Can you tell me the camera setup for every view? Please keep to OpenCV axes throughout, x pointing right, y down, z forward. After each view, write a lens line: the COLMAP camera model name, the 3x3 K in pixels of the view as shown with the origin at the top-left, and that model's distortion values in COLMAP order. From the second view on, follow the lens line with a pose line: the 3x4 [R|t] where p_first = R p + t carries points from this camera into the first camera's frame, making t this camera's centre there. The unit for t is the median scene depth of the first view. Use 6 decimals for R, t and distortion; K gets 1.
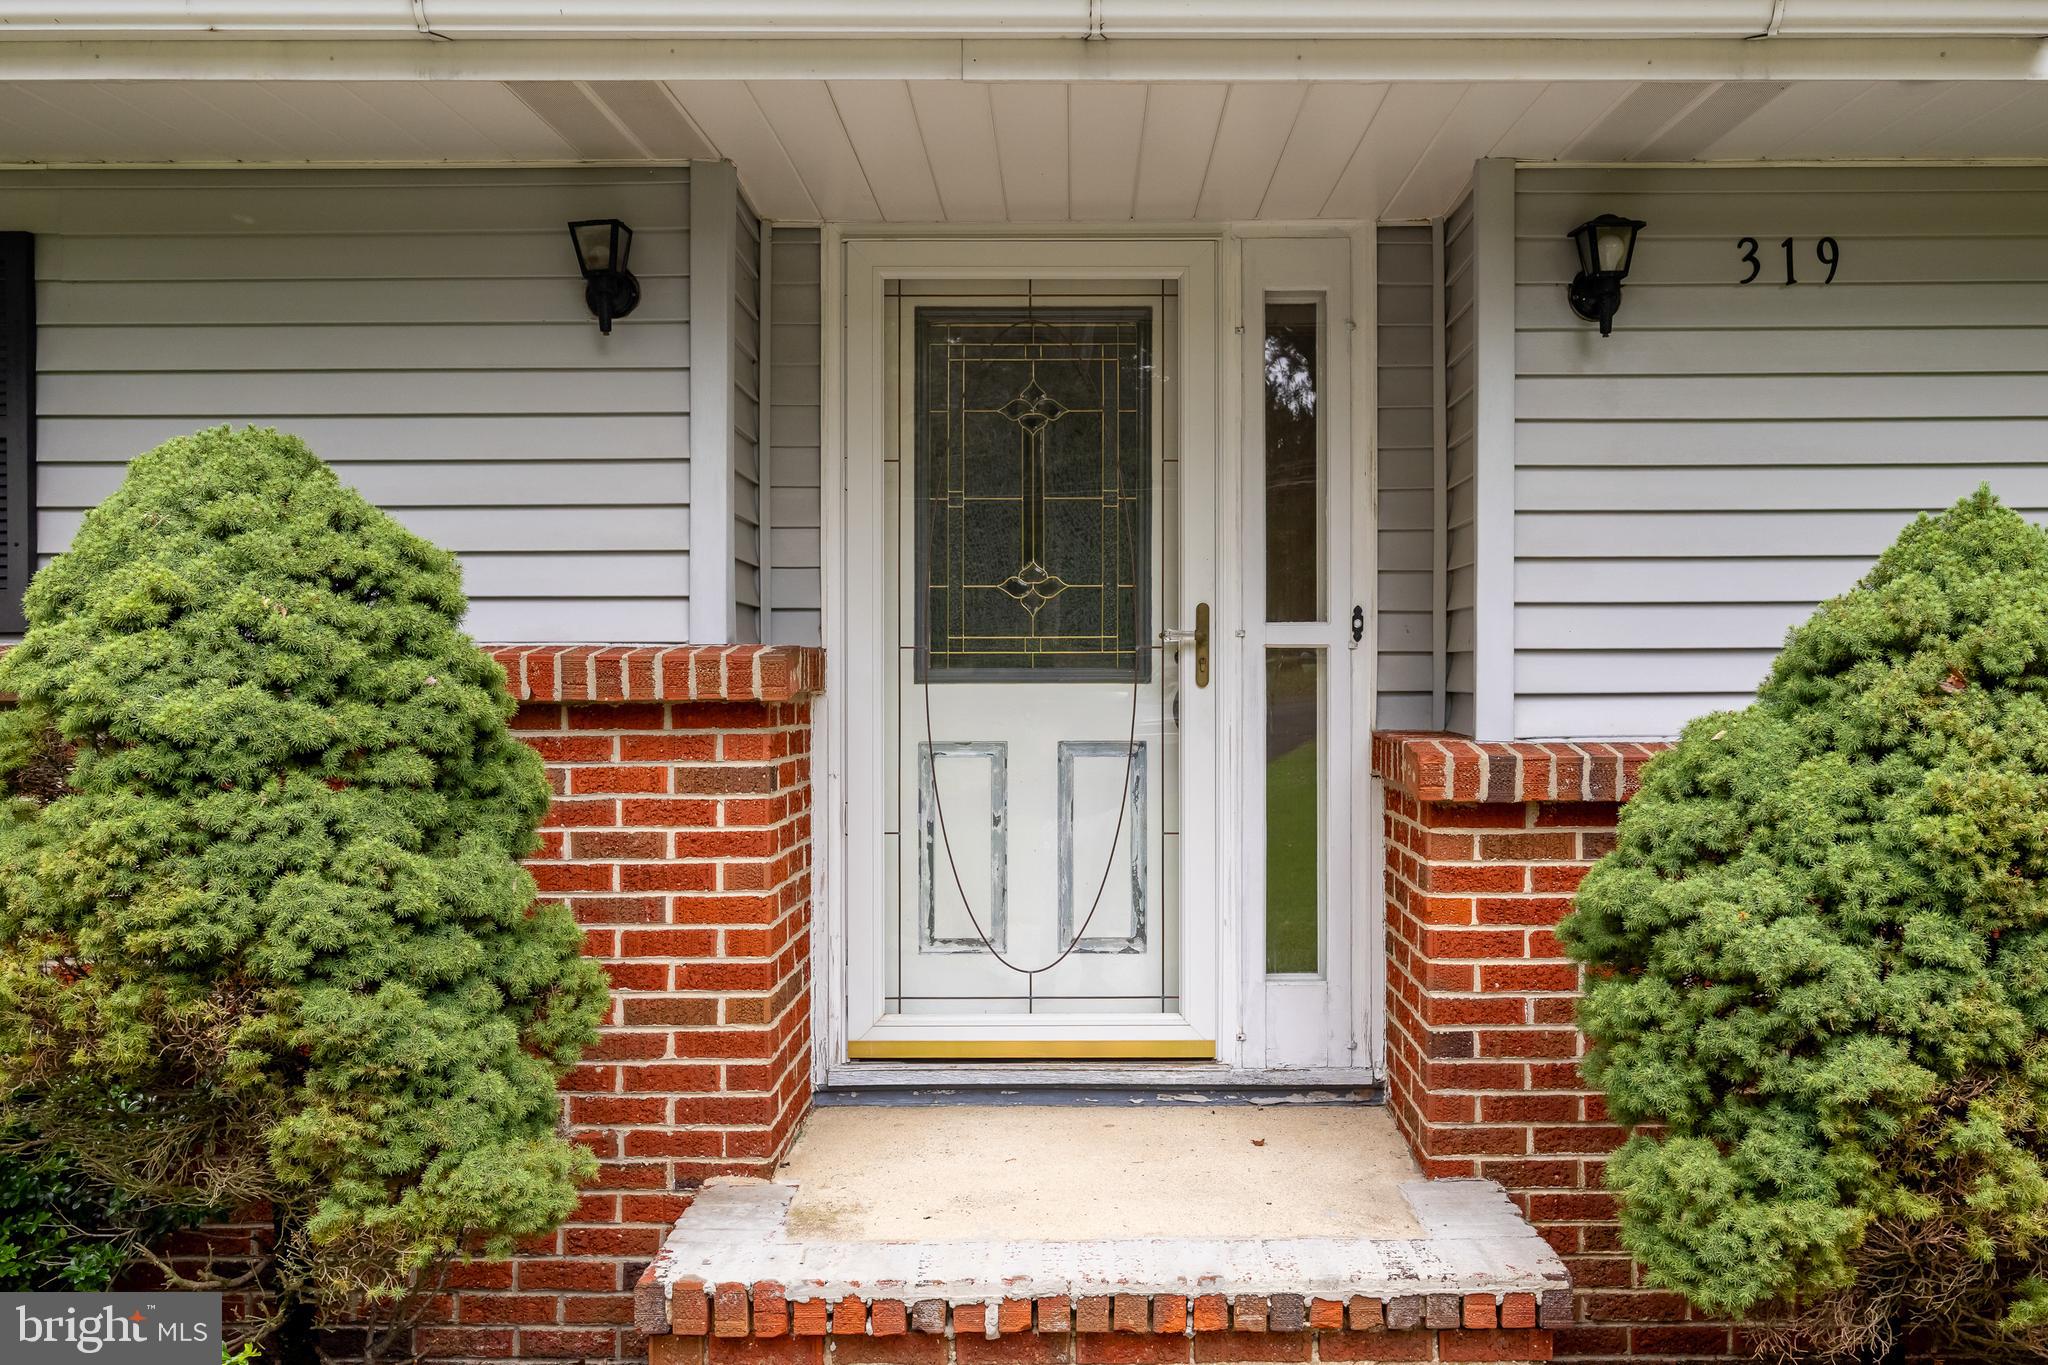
lens RADIAL K [[1838.7, 0, 1016.3], [0, 1838.7, 681.0], [0, 0, 1]] dist [0.007889, 0.003398]
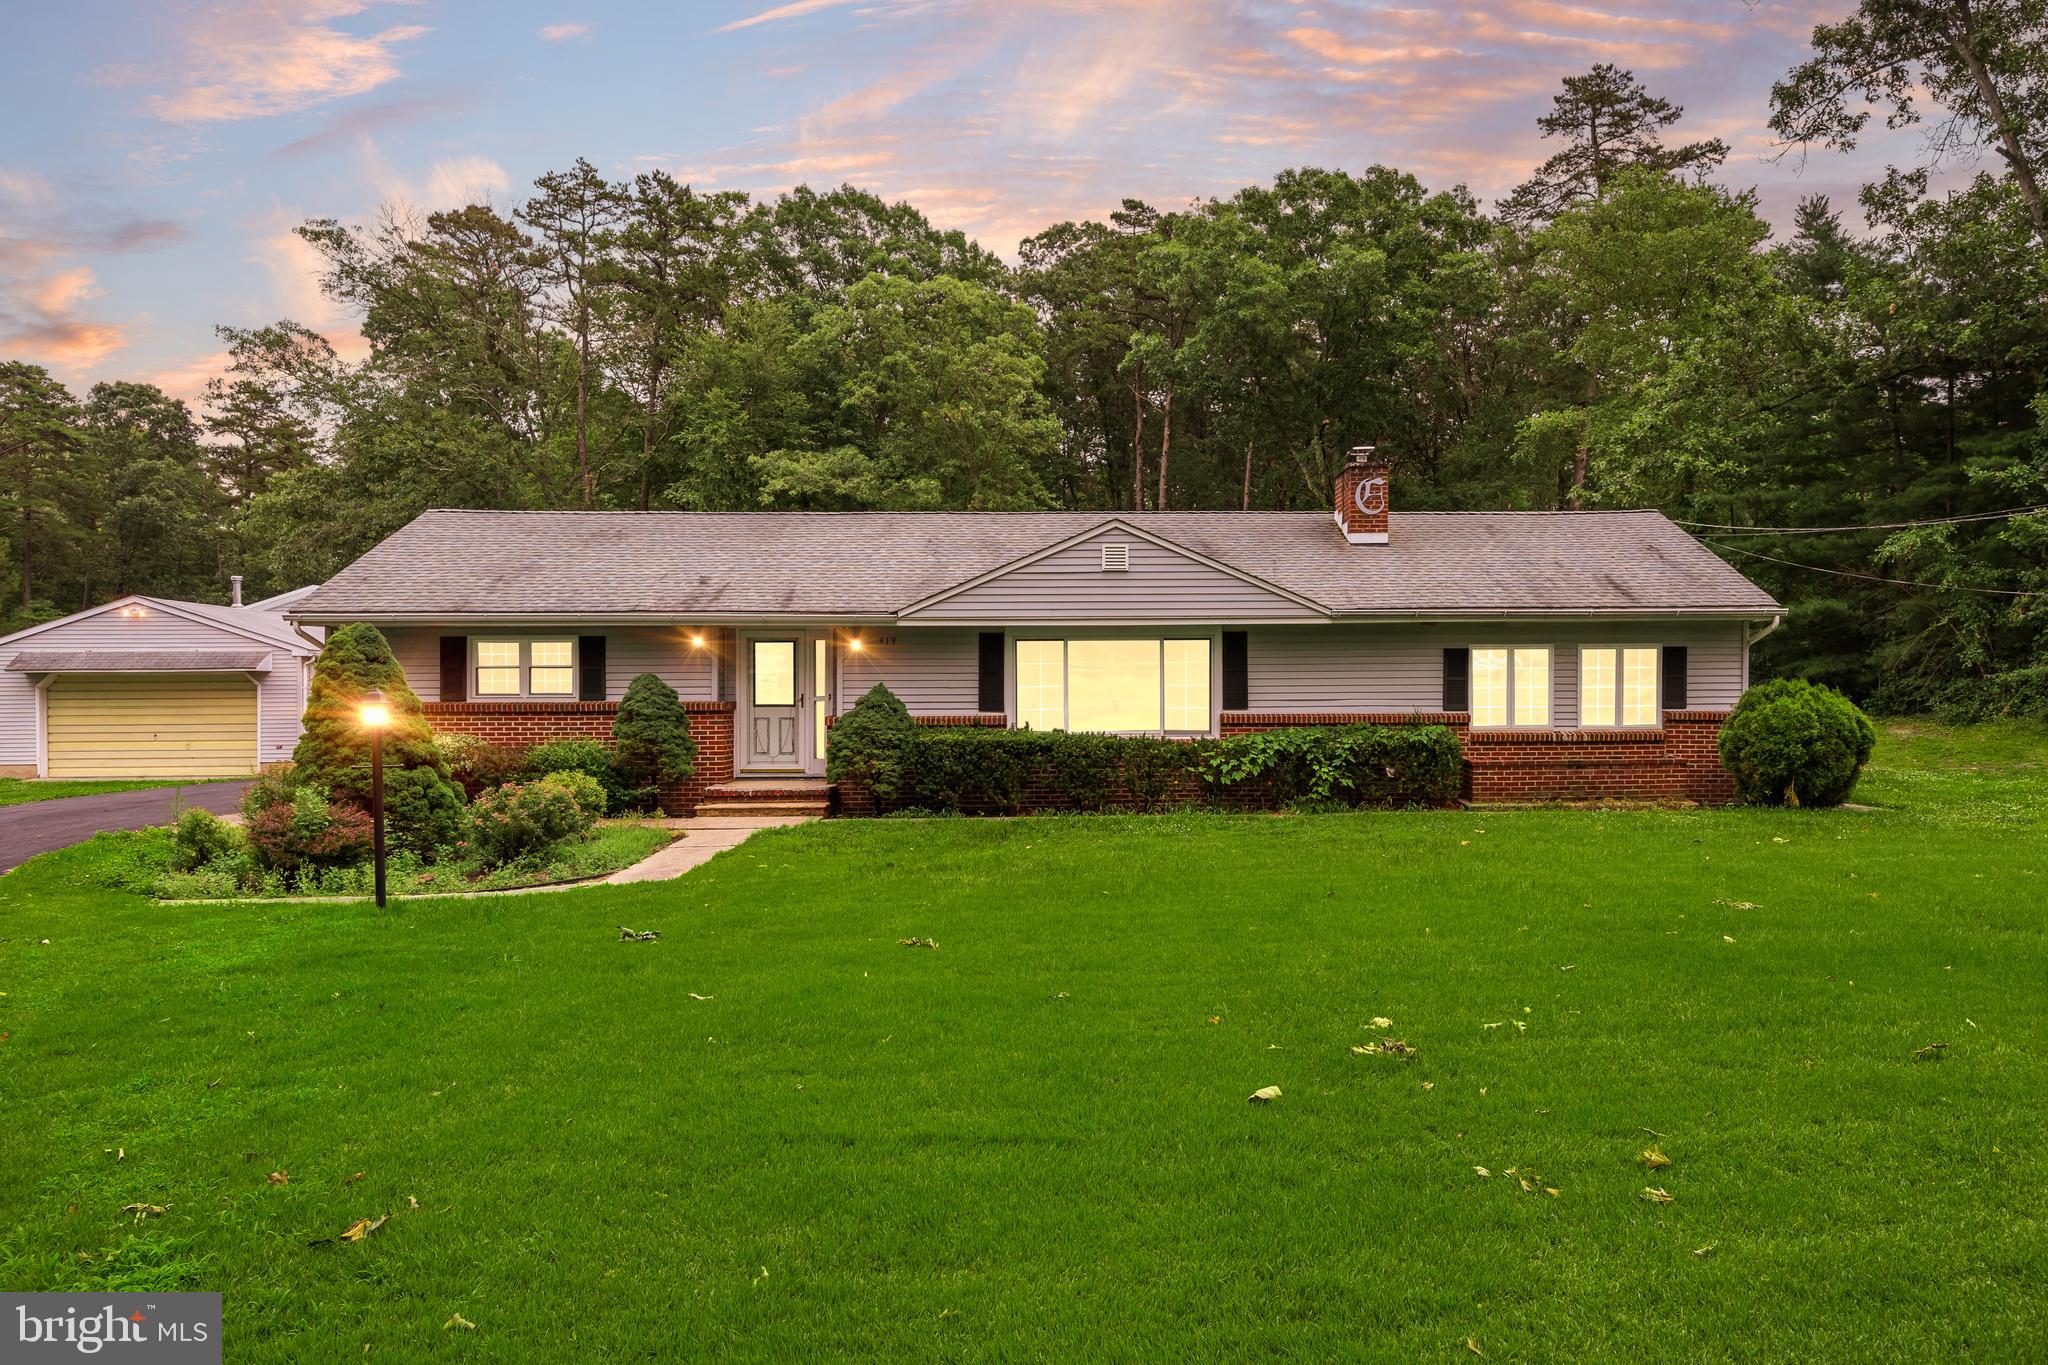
lens RADIAL K [[1274.3, 0, 1033.6], [0, 1274.3, 698.4], [0, 0, 1]] dist [-0.006735, 0.005046]
pose [[0.999166, -0.002256, 0.040777, 0.781174], [0.002252, 0.999997, 0.000137, -0.029642], [-0.040777, -0.000045, 0.999168, -3.551412]]
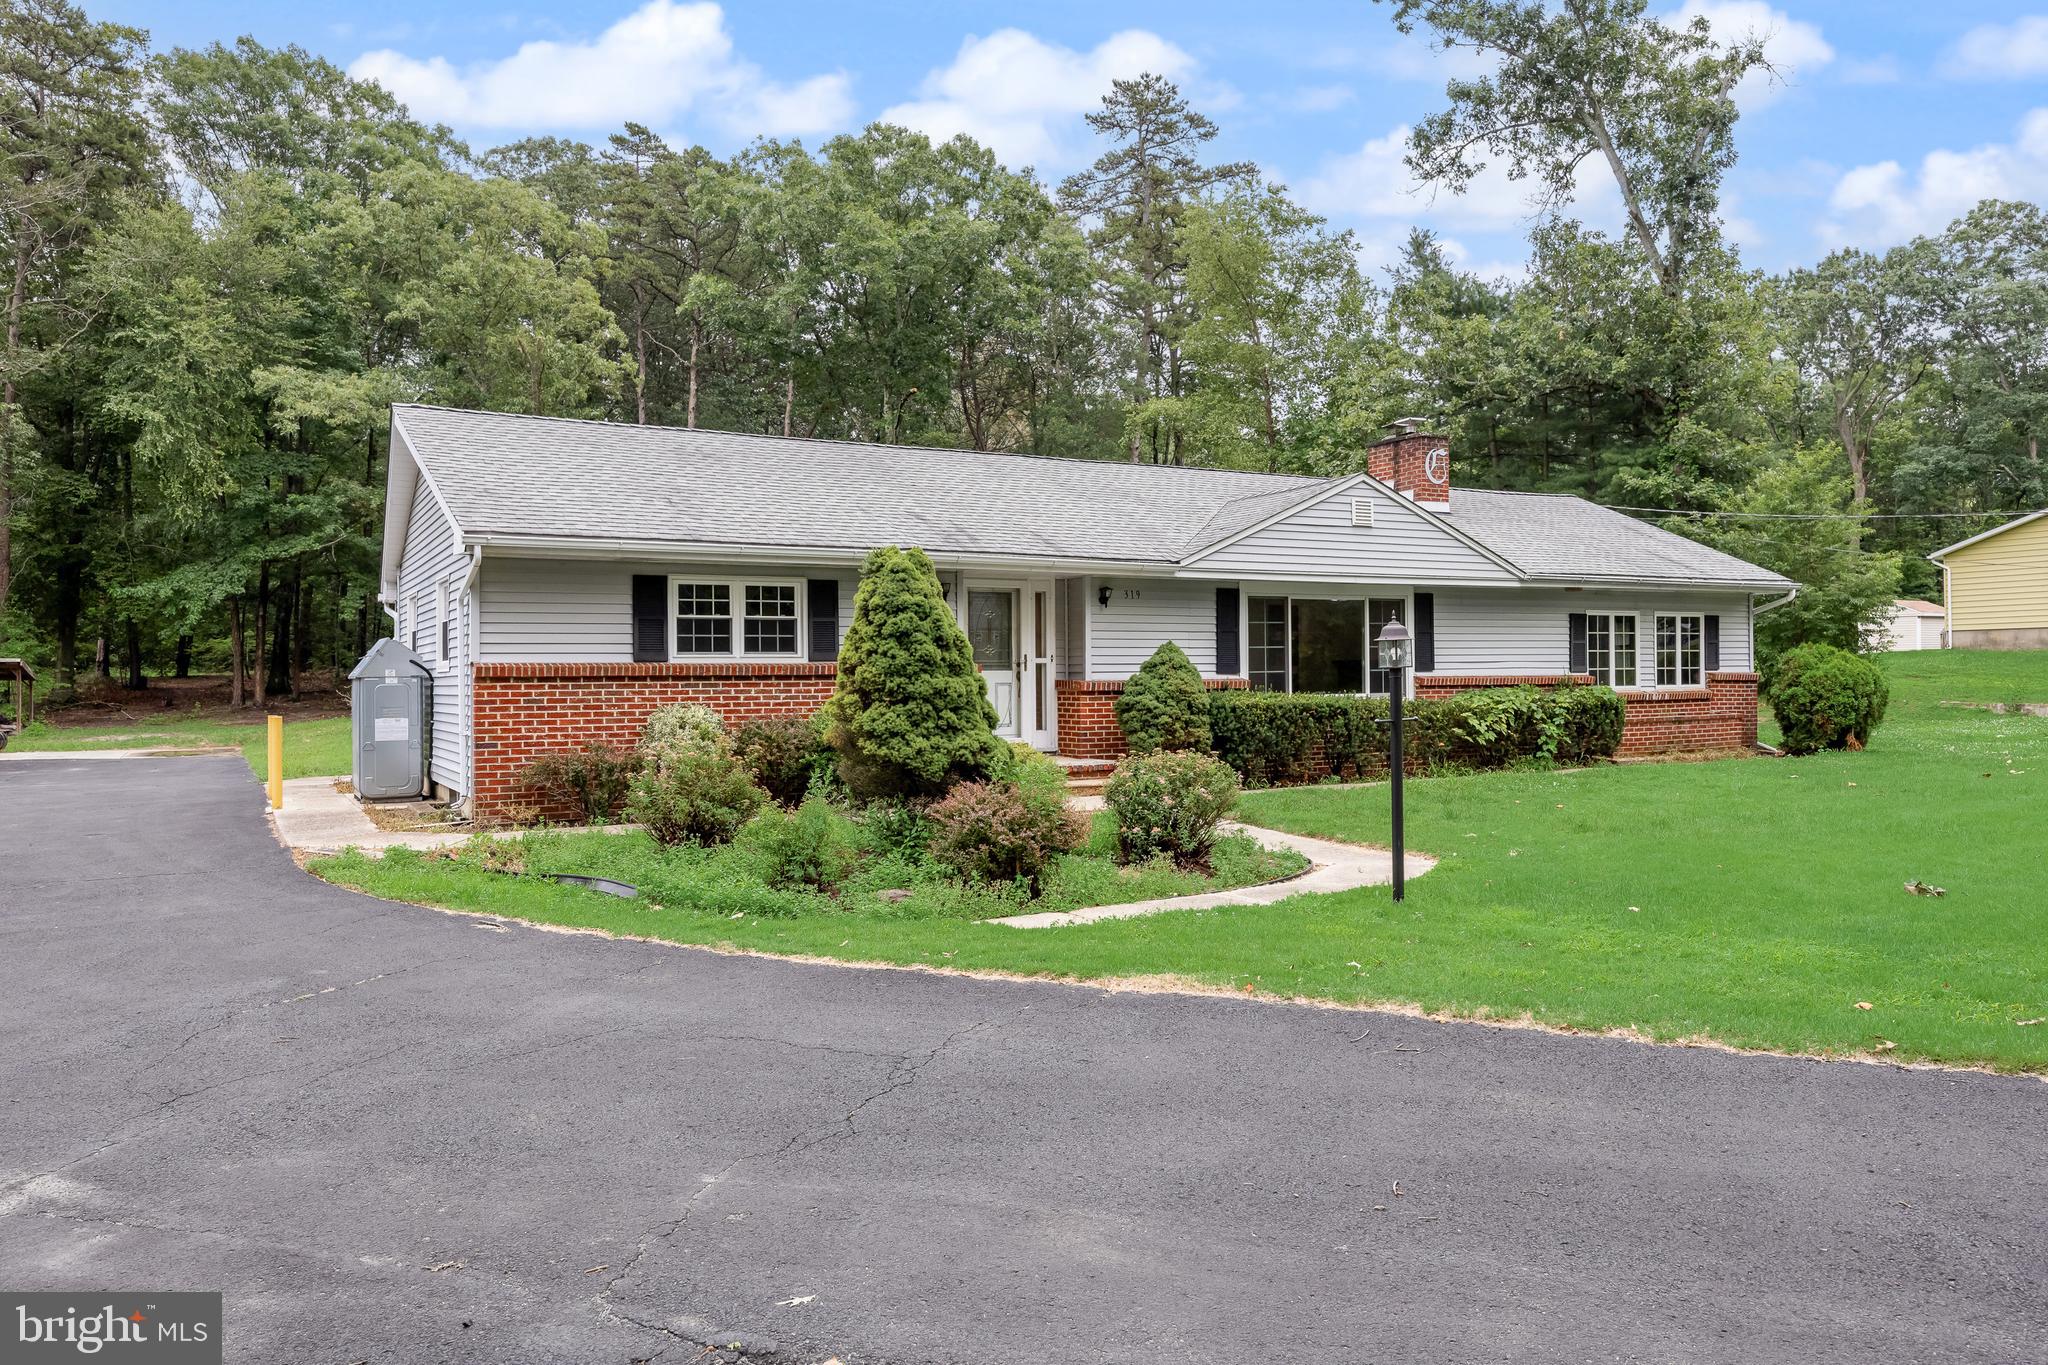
lens RADIAL K [[1356.0, 0, 1019.3], [0, 1356.0, 671.4], [0, 0, 1]] dist [-0.009209, 0.003880]
pose [[0.882449, -0.004520, 0.470387, -1.901898], [0.008718, 0.999939, -0.006746, 0.032720], [-0.470328, 0.010053, 0.882434, -2.579145]]
